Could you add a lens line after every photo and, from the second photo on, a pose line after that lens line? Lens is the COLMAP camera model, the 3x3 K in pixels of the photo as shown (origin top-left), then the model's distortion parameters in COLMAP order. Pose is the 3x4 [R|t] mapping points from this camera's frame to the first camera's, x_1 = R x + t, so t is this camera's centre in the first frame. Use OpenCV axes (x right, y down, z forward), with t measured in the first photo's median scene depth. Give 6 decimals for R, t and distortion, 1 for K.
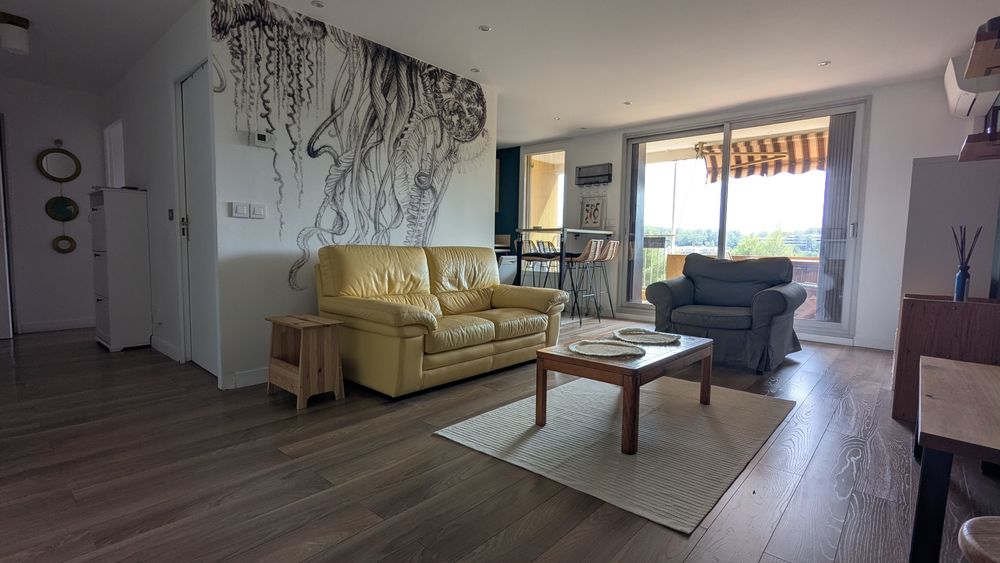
lens RADIAL K [[470.8, 0, 504.5], [0, 470.8, 285.9], [0, 0, 1]] dist [0.002148, -0.000093]
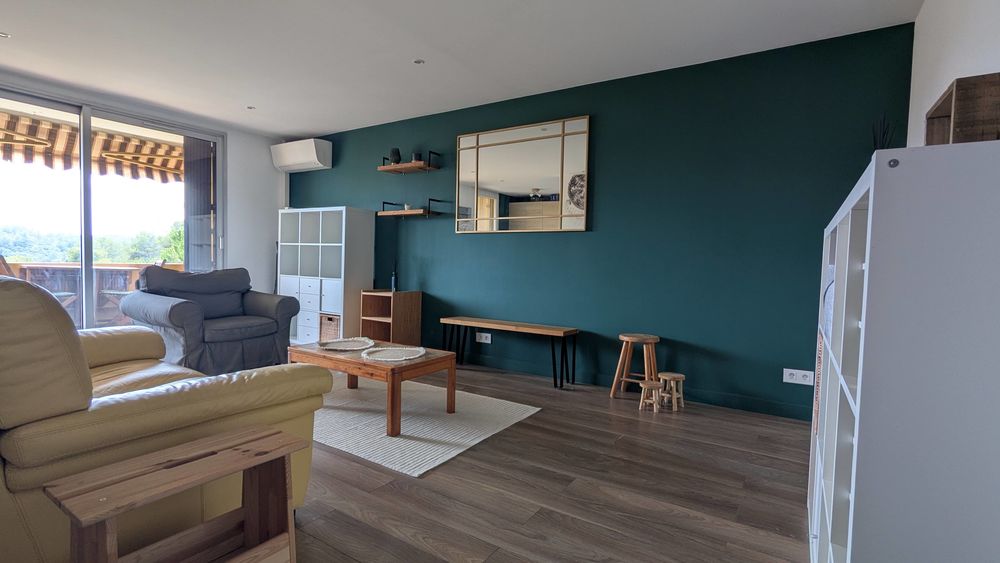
lens RADIAL K [[470.8, 0, 503.0], [0, 470.8, 279.9], [0, 0, 1]] dist [0.002148, -0.000093]
pose [[-0.147034, -0.055387, 0.987580, -0.508003], [0.057123, 0.996289, 0.064380, -0.057373], [-0.987481, 0.065879, -0.143324, 0.451331]]
